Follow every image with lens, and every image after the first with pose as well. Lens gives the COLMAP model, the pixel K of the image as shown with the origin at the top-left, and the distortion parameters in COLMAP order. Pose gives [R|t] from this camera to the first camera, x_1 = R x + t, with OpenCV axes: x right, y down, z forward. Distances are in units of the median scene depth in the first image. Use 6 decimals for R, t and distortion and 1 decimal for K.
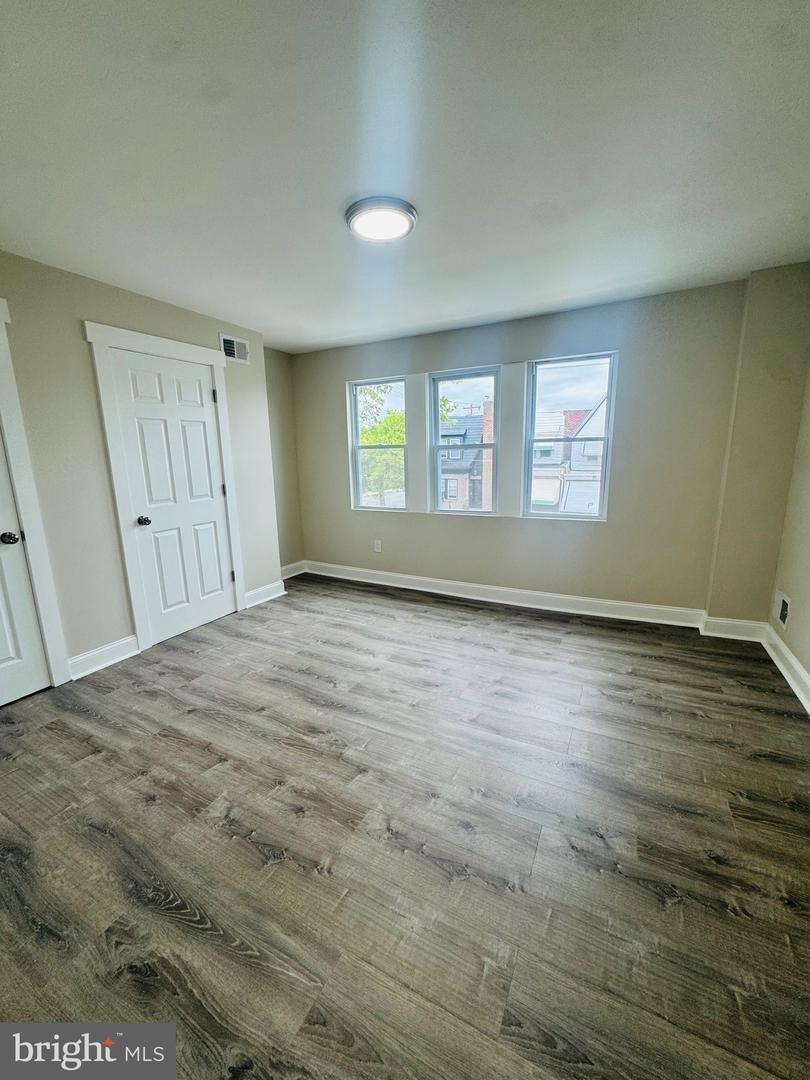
lens RADIAL K [[431.5, 0, 403.8], [0, 431.5, 536.8], [0, 0, 1]] dist [-0.004505, 0.000540]
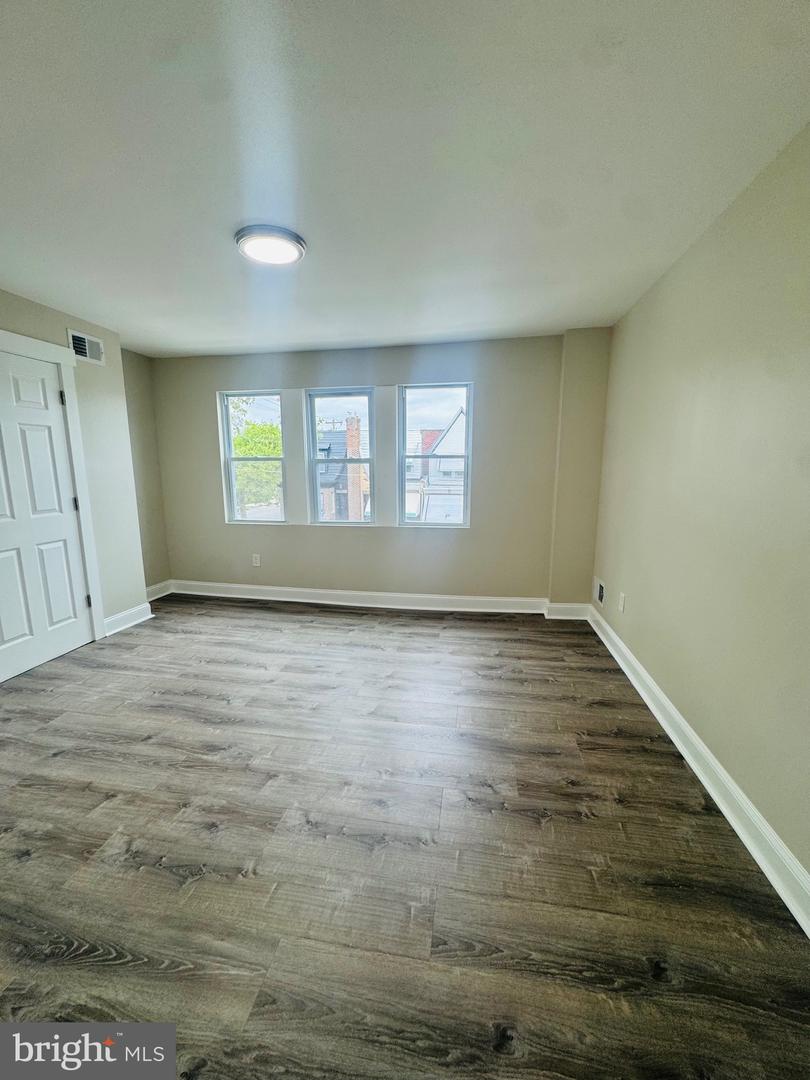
lens RADIAL K [[431.5, 0, 404.7], [0, 431.5, 535.5], [0, 0, 1]] dist [-0.004505, 0.000540]
pose [[0.951827, -0.031503, 0.305014, -0.082908], [0.042141, 0.998709, -0.028356, 0.017483], [-0.303727, 0.039844, 0.951926, -0.073777]]
